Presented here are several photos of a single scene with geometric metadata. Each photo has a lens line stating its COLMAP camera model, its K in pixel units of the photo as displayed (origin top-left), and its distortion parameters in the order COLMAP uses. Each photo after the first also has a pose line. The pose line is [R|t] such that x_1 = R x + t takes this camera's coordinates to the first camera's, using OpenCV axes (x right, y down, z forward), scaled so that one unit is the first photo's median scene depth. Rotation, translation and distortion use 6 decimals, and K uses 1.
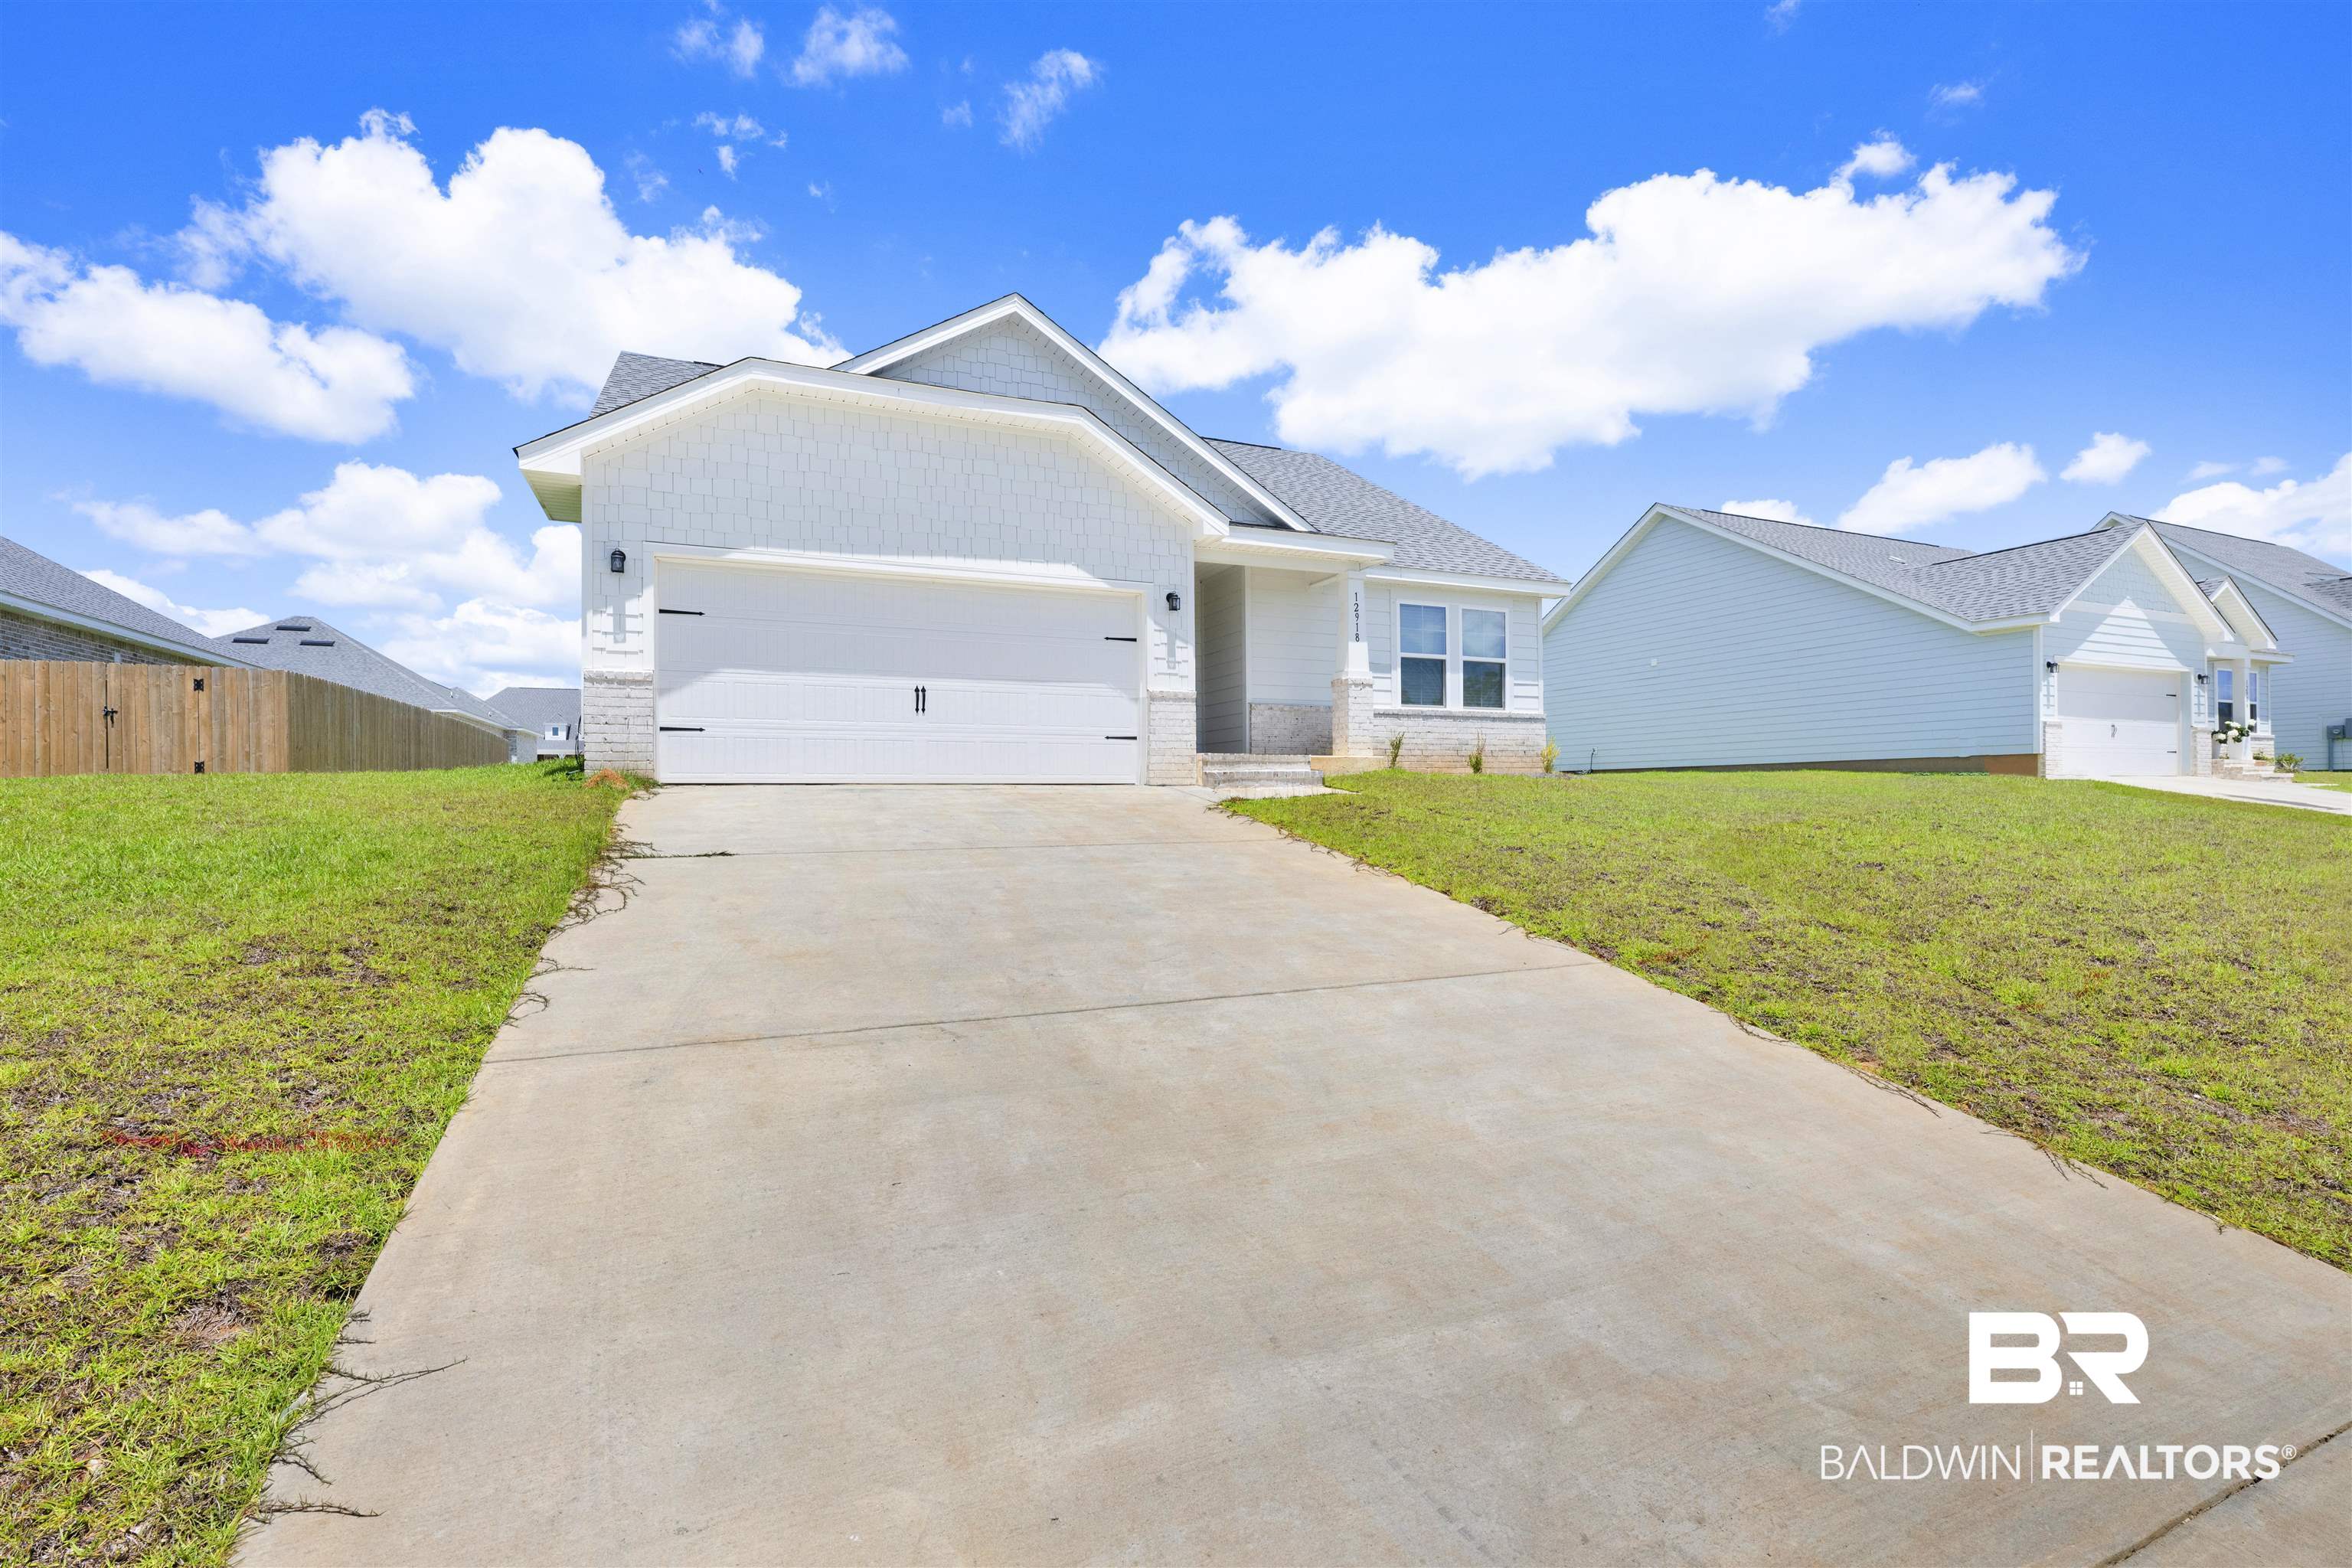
lens RADIAL K [[1052.9, 0, 1187.1], [0, 1052.9, 774.9], [0, 0, 1]] dist [-0.005496, -0.000065]
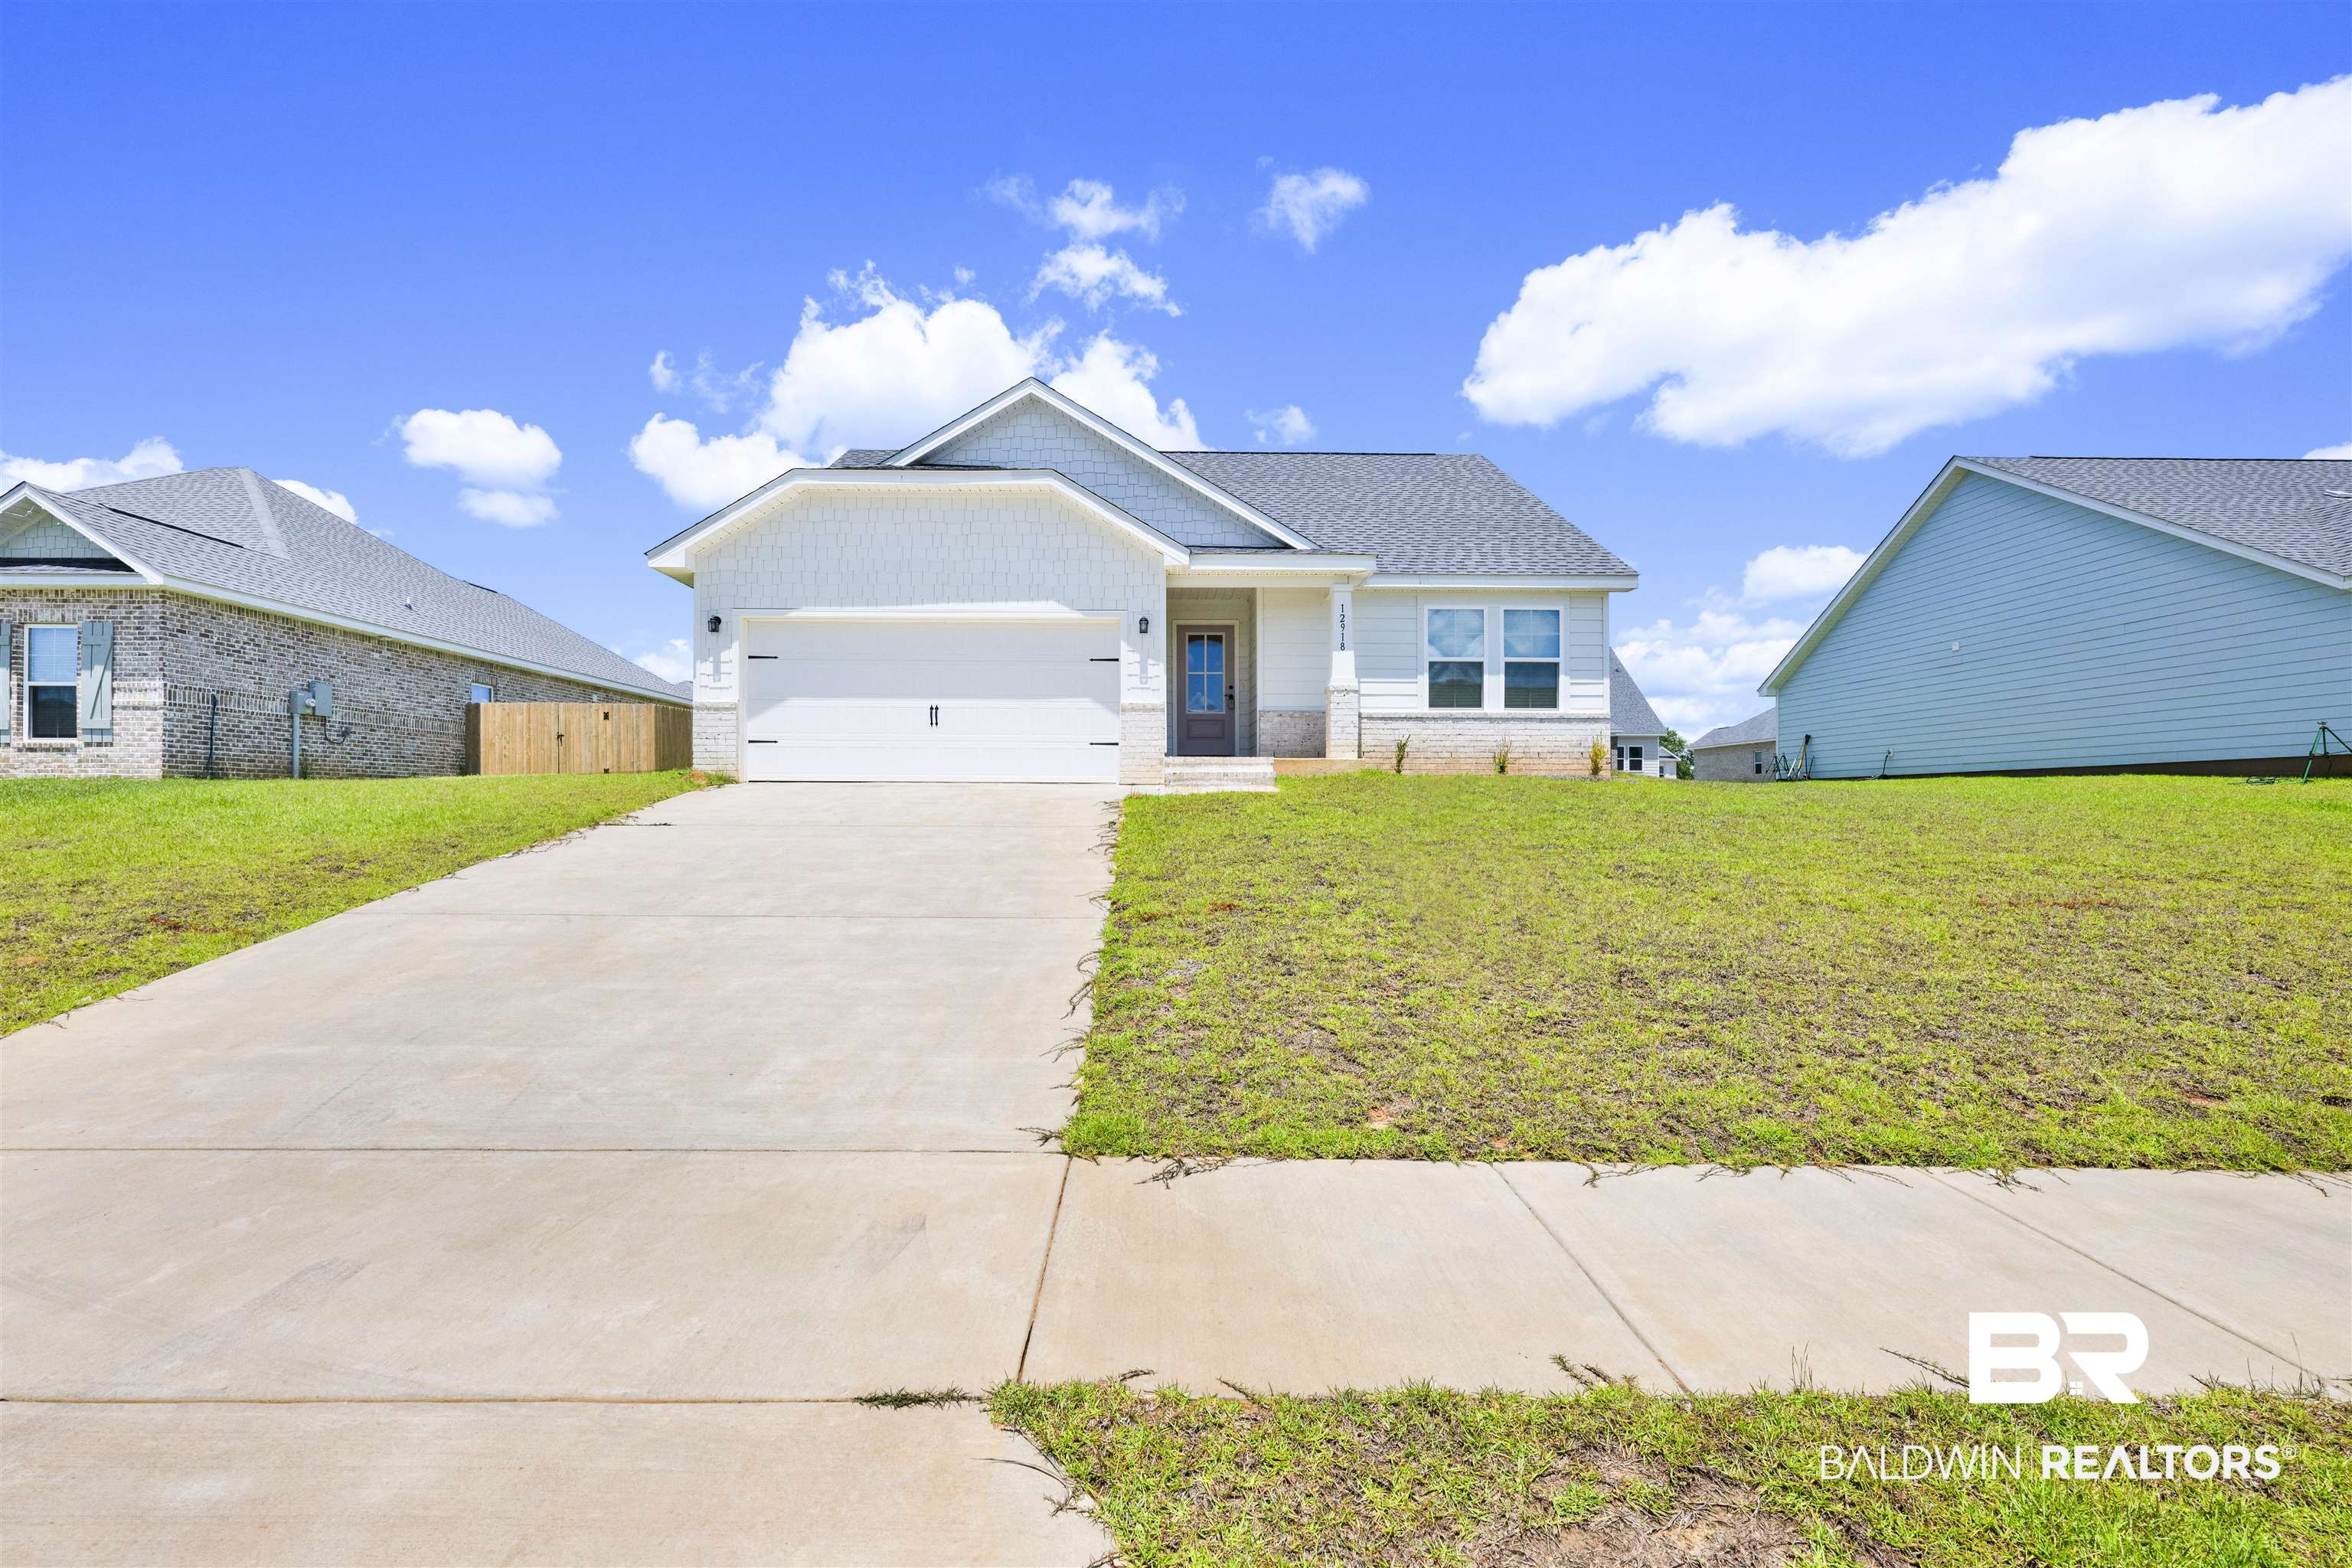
lens RADIAL K [[1076.4, 0, 1176.1], [0, 1076.4, 788.1], [0, 0, 1]] dist [-0.011626, -0.000599]
pose [[0.916613, 0.003537, -0.399759, 0.424598], [-0.002242, 0.999991, 0.003707, 0.008144], [0.399769, -0.002502, 0.916613, -0.058467]]
